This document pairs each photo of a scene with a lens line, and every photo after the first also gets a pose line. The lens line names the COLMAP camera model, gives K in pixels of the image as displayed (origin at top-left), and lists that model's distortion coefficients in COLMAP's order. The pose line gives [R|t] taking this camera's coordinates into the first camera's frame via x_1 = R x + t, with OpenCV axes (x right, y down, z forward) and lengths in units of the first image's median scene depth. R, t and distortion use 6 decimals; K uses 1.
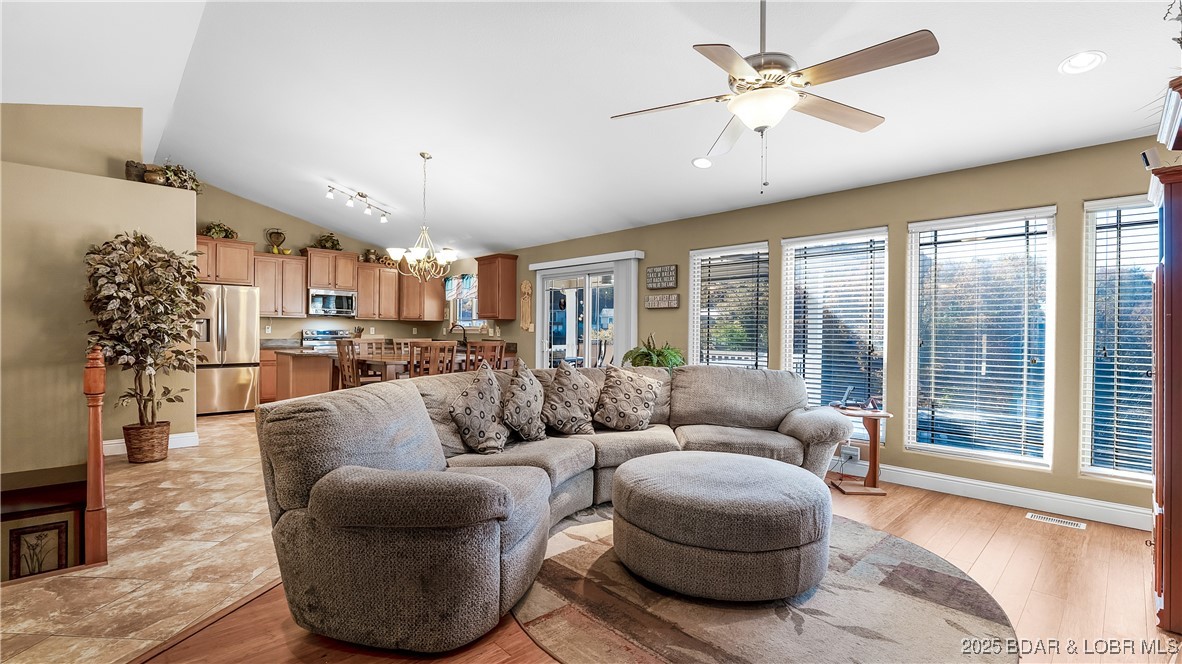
lens RADIAL K [[528.8, 0, 574.3], [0, 528.8, 333.5], [0, 0, 1]] dist [-0.014175, 0.002415]
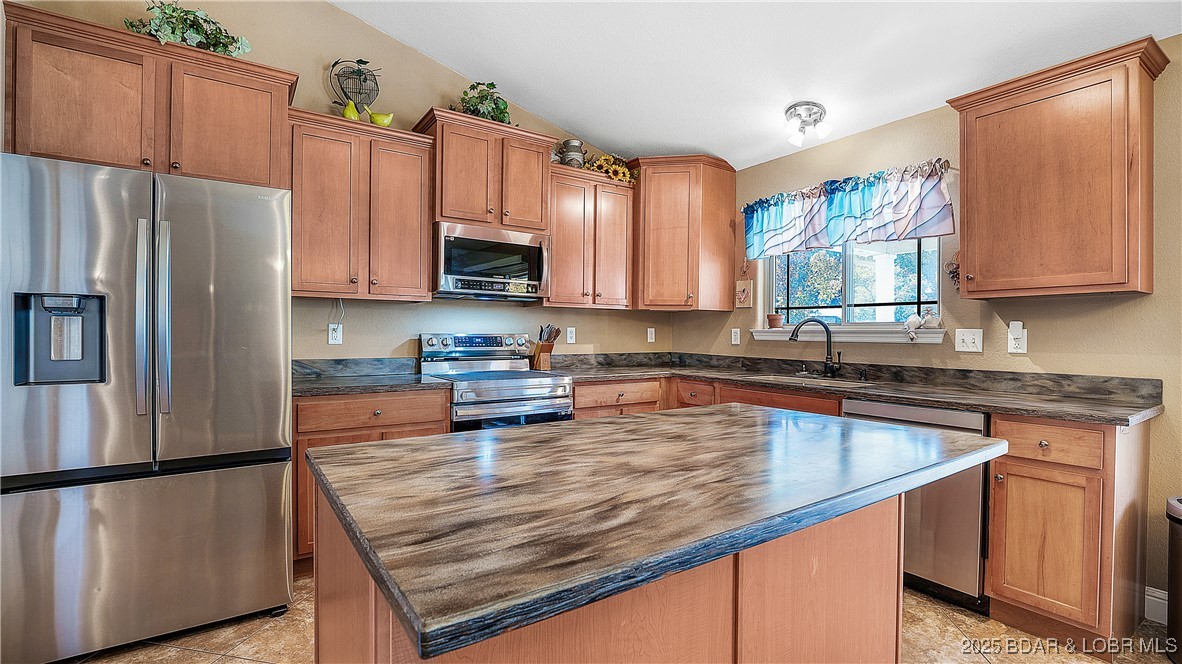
lens RADIAL K [[528.8, 0, 580.0], [0, 528.8, 335.0], [0, 0, 1]] dist [-0.014175, 0.002415]
pose [[0.988252, -0.002932, -0.152807, -0.349504], [0.003248, 0.999993, 0.001818, -0.006568], [0.152800, -0.002293, 0.988254, 0.650923]]
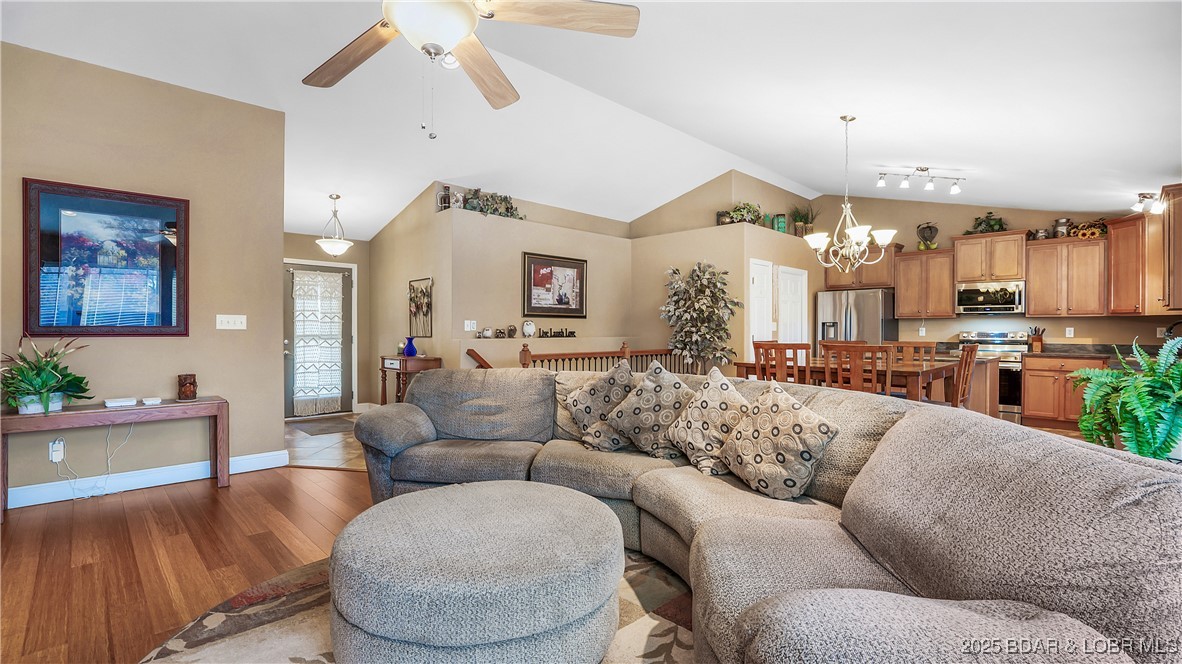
lens RADIAL K [[528.8, 0, 594.7], [0, 528.8, 335.6], [0, 0, 1]] dist [-0.014175, 0.002415]
pose [[0.030417, -0.000292, -0.999537, 0.339979], [-0.004216, 0.999991, -0.000421, 0.002602], [0.999528, 0.004227, 0.030415, 0.381015]]
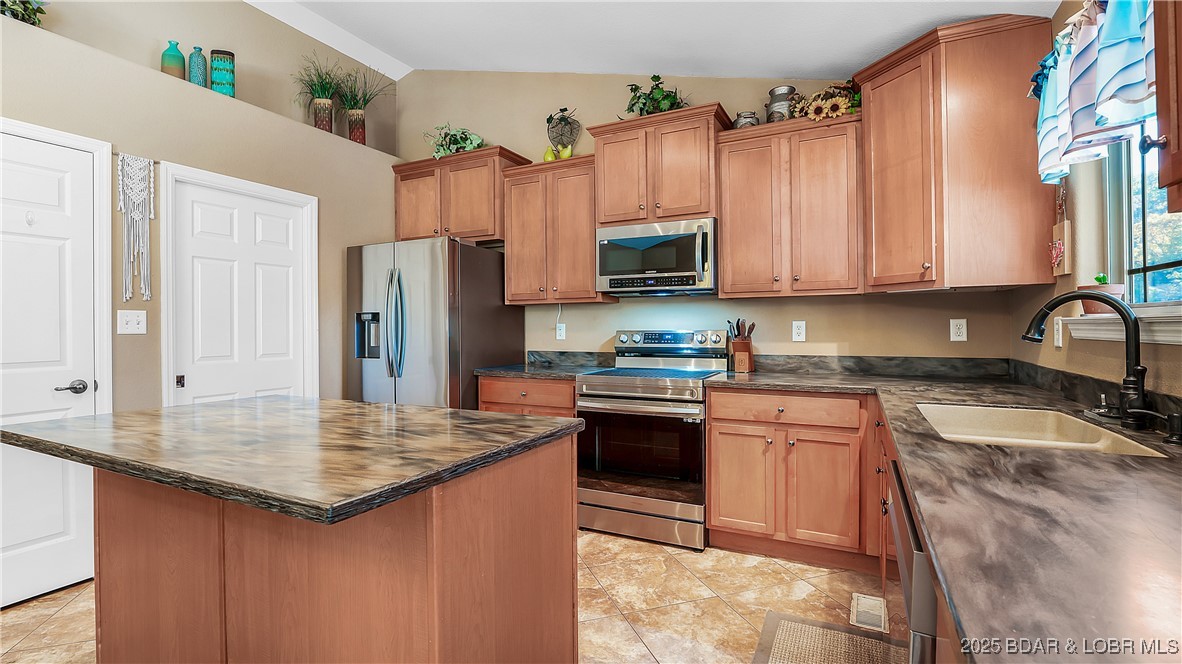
lens RADIAL K [[528.8, 0, 588.4], [0, 528.8, 328.6], [0, 0, 1]] dist [-0.014175, 0.002415]
pose [[0.343864, -0.012285, -0.938939, -0.127011], [0.007620, 0.999918, -0.010292, -0.004614], [0.938988, -0.003616, 0.343930, 0.852446]]
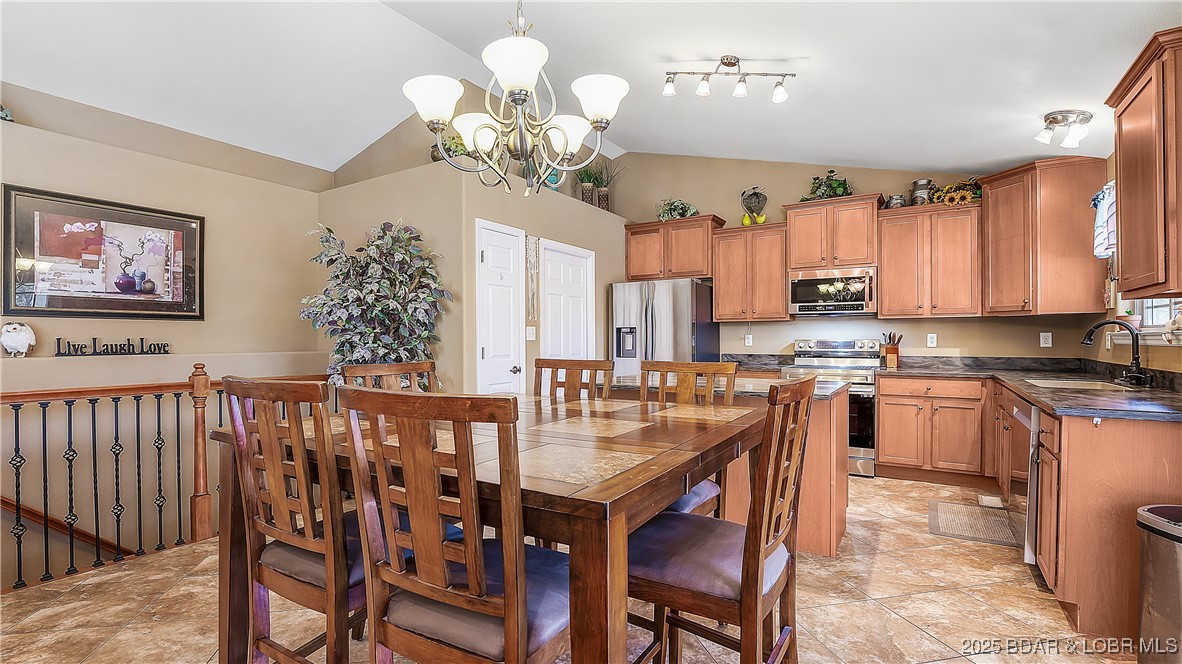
lens RADIAL K [[528.8, 0, 590.6], [0, 528.8, 342.5], [0, 0, 1]] dist [-0.014175, 0.002415]
pose [[0.249169, -0.005684, -0.968443, 0.027502], [0.003067, 0.999982, -0.005080, -0.001494], [0.968455, -0.001704, 0.249182, 0.626093]]
